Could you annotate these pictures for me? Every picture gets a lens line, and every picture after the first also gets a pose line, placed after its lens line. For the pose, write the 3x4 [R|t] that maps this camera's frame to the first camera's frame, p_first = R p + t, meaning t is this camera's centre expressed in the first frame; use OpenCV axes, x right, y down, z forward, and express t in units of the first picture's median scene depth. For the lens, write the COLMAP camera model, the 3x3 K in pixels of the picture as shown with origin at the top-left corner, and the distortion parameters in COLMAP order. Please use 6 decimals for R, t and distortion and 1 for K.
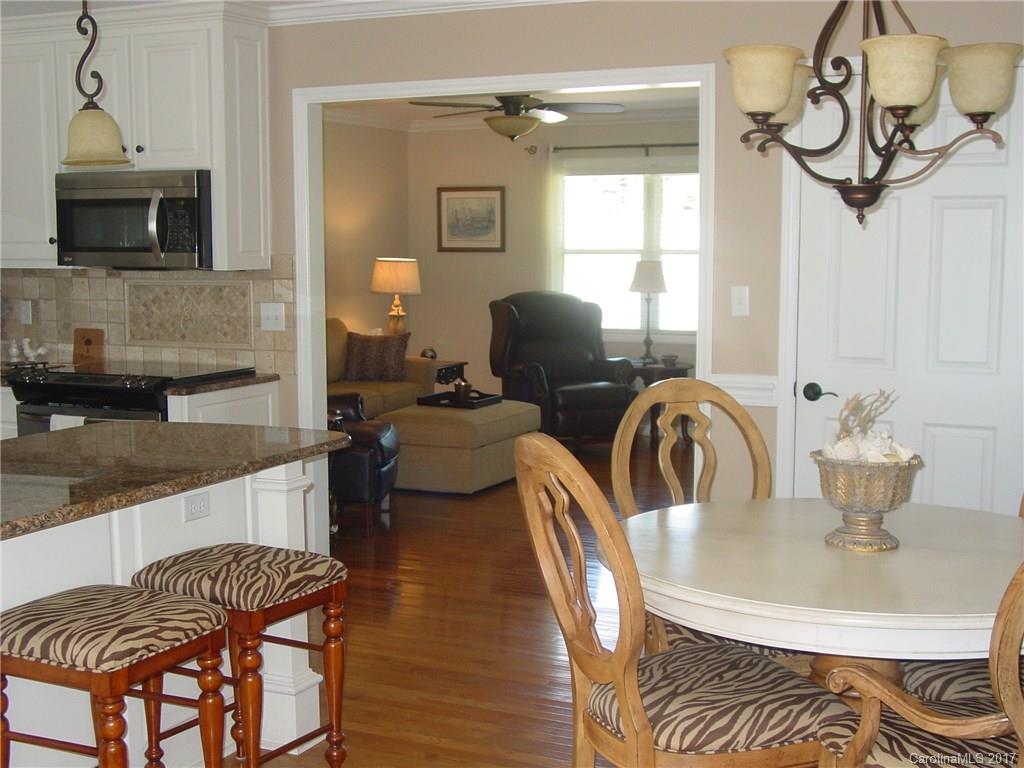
lens RADIAL K [[1344.8, 0, 514.4], [0, 1344.8, 409.1], [0, 0, 1]] dist [-0.114177, 0.282619]
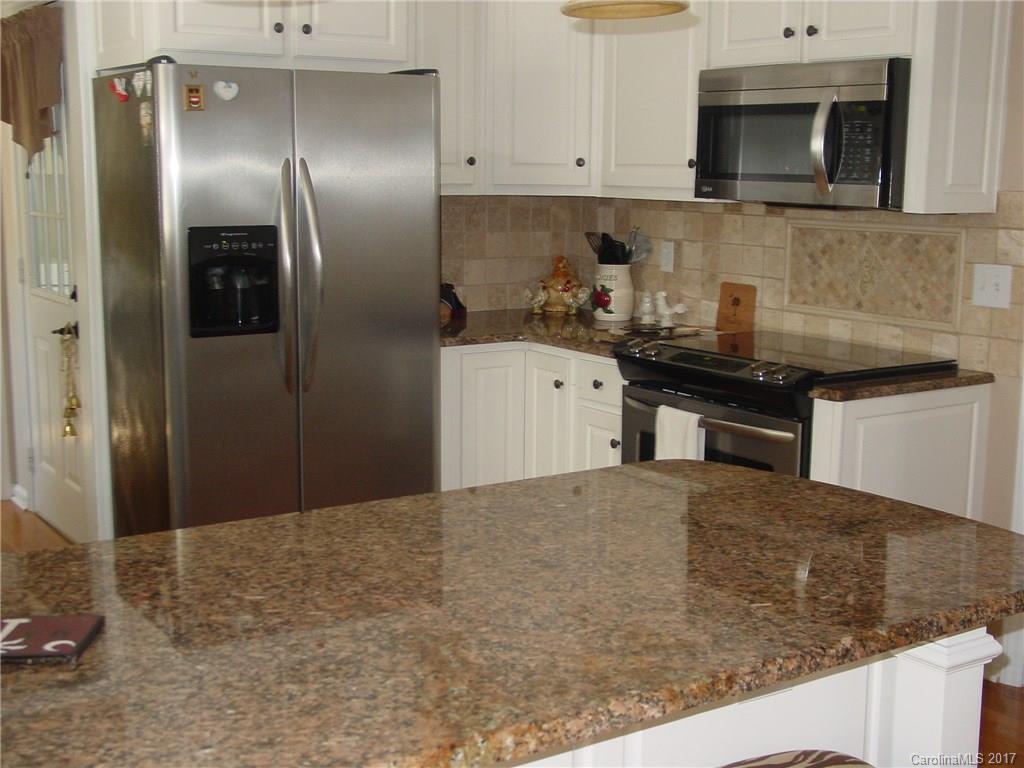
lens RADIAL K [[1344.8, 0, 514.4], [0, 1344.8, 409.1], [0, 0, 1]] dist [-0.114177, 0.282619]
pose [[0.853984, 0.100875, -0.510427, -0.040774], [-0.073593, 0.994581, 0.073432, -0.039058], [0.515068, -0.025145, 0.856780, 0.316098]]
